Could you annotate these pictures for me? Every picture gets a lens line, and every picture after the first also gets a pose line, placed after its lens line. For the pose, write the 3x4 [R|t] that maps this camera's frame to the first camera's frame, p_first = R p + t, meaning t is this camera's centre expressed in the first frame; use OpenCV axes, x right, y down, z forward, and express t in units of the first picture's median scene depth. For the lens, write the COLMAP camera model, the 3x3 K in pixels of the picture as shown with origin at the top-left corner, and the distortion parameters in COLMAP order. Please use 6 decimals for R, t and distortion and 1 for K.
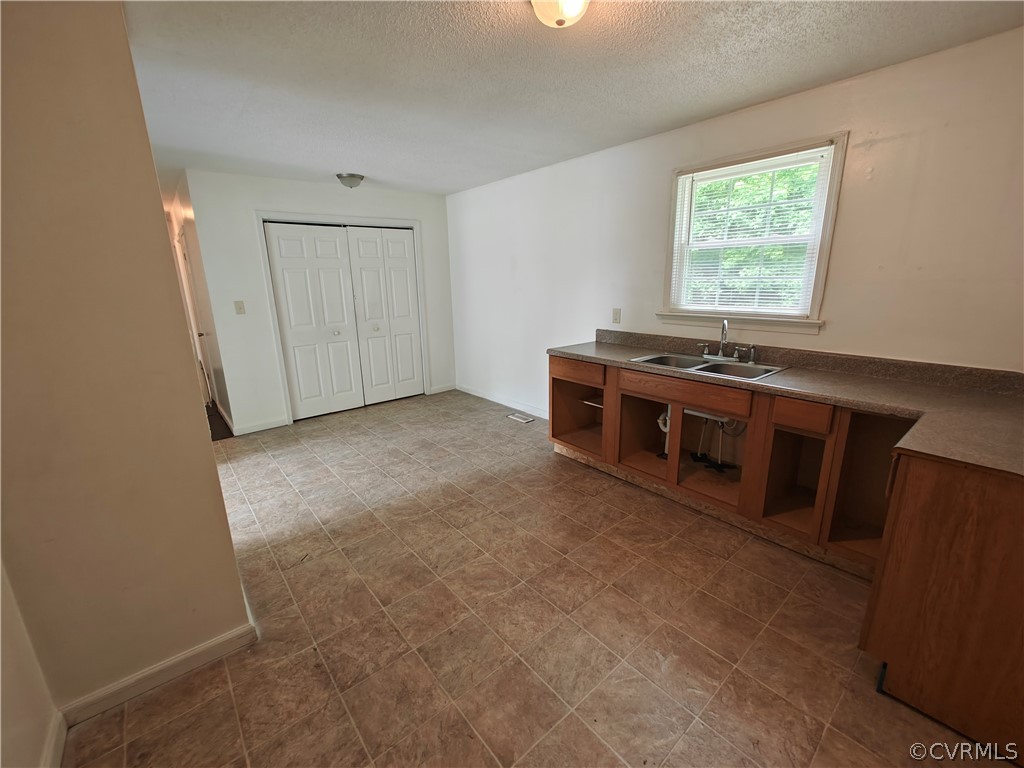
lens RADIAL K [[422.5, 0, 510.0], [0, 422.5, 380.8], [0, 0, 1]] dist [-0.000157, -0.000148]
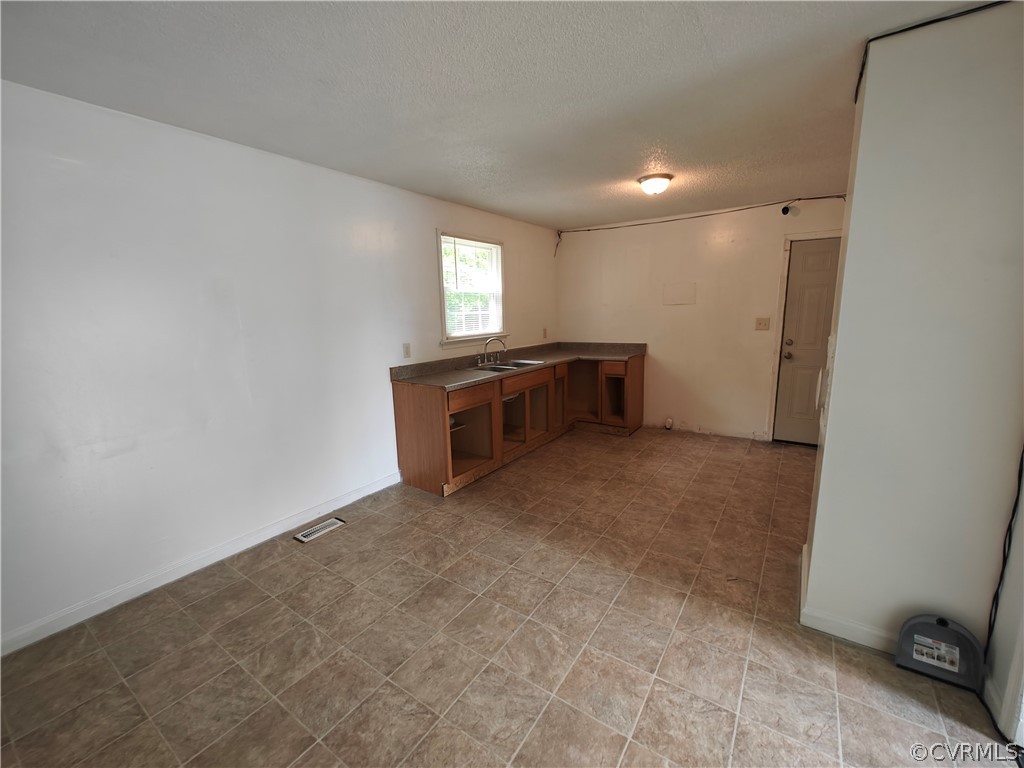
lens RADIAL K [[422.5, 0, 509.0], [0, 422.5, 385.6], [0, 0, 1]] dist [-0.000157, -0.000148]
pose [[-0.258417, -0.150481, 0.954241, -1.014637], [0.255905, 0.941841, 0.217827, -0.297318], [-0.931522, 0.300485, -0.204879, 1.284847]]
